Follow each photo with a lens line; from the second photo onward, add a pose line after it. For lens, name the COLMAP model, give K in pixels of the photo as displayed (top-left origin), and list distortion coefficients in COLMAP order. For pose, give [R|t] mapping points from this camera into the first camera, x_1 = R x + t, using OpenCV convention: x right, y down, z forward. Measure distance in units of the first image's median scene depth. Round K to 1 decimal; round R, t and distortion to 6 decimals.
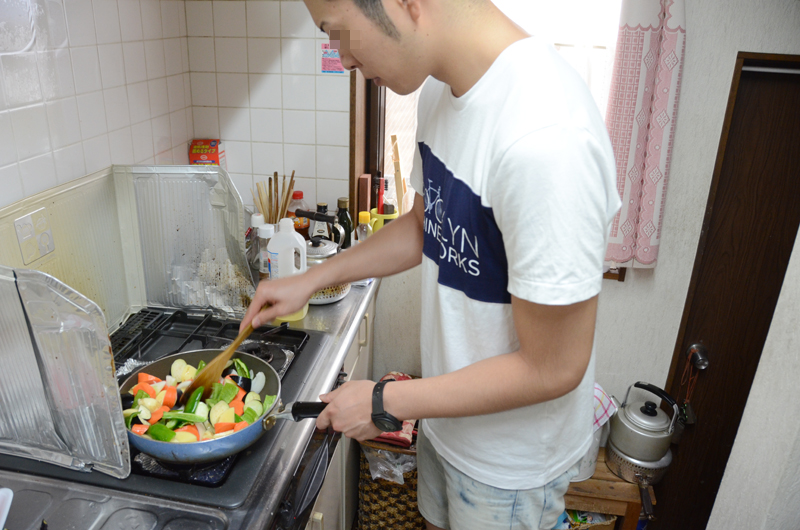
lens RADIAL K [[621.0, 0, 396.0], [0, 621.0, 271.4], [0, 0, 1]] dist [-0.165712, 0.118893]
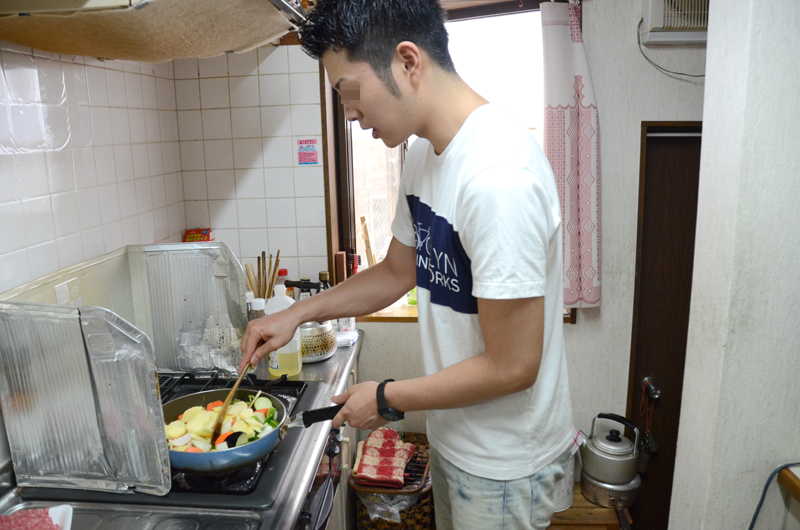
lens RADIAL K [[621.0, 0, 396.0], [0, 621.0, 271.4], [0, 0, 1]] dist [-0.165712, 0.118893]
pose [[0.994264, -0.075119, 0.076130, -0.047651], [0.087506, 0.980631, -0.175231, 0.109317], [-0.061492, 0.180888, 0.981579, -0.145568]]
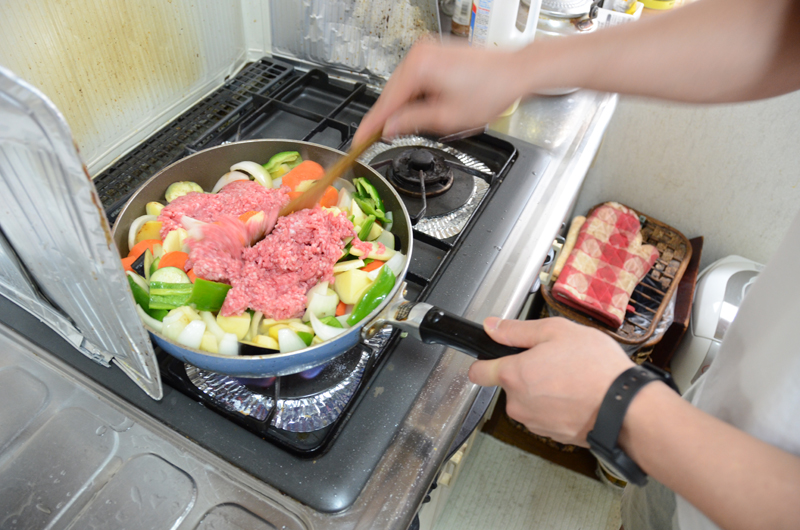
lens RADIAL K [[621.0, 0, 396.0], [0, 621.0, 271.4], [0, 0, 1]] dist [-0.165712, 0.118893]
pose [[0.947584, 0.244991, -0.205095, -0.099468], [-0.142956, 0.899170, 0.413590, -0.019261], [0.285741, -0.362592, 0.887062, 0.390238]]
